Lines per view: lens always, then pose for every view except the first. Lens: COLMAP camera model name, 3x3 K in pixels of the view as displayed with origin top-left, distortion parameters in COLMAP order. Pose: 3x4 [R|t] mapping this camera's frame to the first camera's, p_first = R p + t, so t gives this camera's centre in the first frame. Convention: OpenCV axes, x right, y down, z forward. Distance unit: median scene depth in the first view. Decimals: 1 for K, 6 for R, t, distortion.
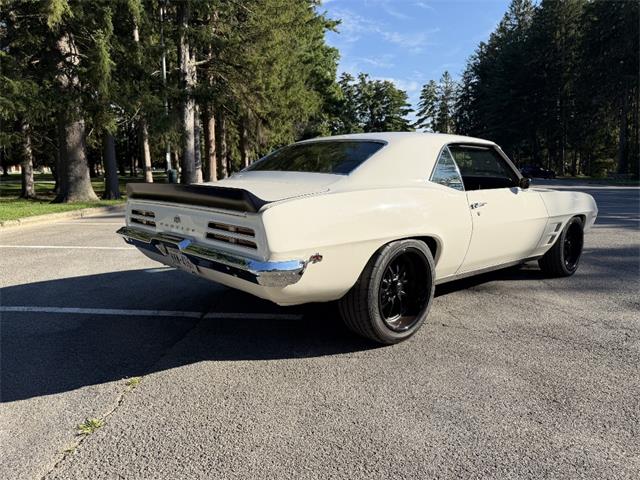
lens RADIAL K [[462.5, 0, 320.0], [0, 462.5, 240.0], [0, 0, 1]] dist [0.040069, -0.050045]
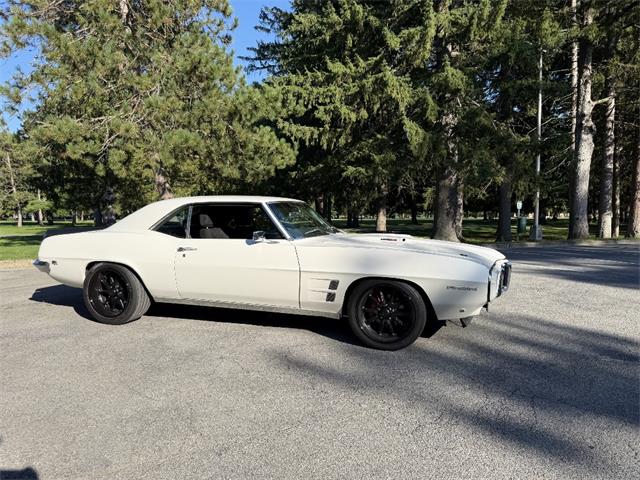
lens RADIAL K [[439.4, 0, 322.1], [0, 439.4, 264.7], [0, 0, 1]] dist [0.058413, -0.051938]
pose [[0.496443, 0.096694, -0.862667, 0.169020], [-0.129058, 0.990954, 0.036804, -0.013200], [0.858422, 0.093063, 0.504431, 0.072724]]
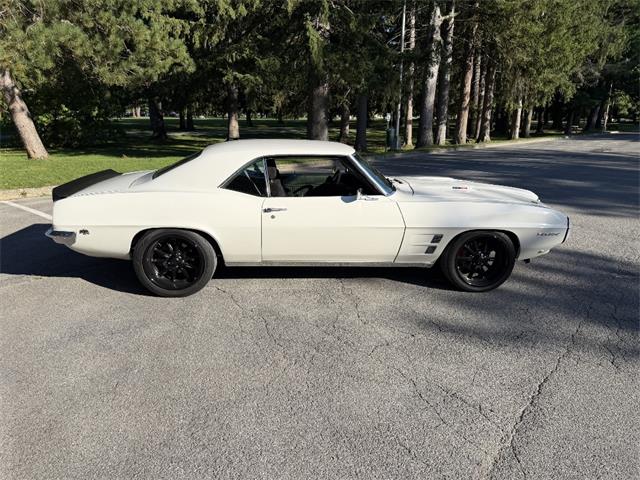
lens RADIAL K [[462.5, 0, 320.0], [0, 462.5, 240.0], [0, 0, 1]] dist [0.040069, -0.050045]
pose [[0.795031, 0.171252, -0.581892, 0.119540], [-0.103825, 0.983580, 0.147615, -0.019495], [0.597617, -0.056943, 0.799757, 0.010353]]
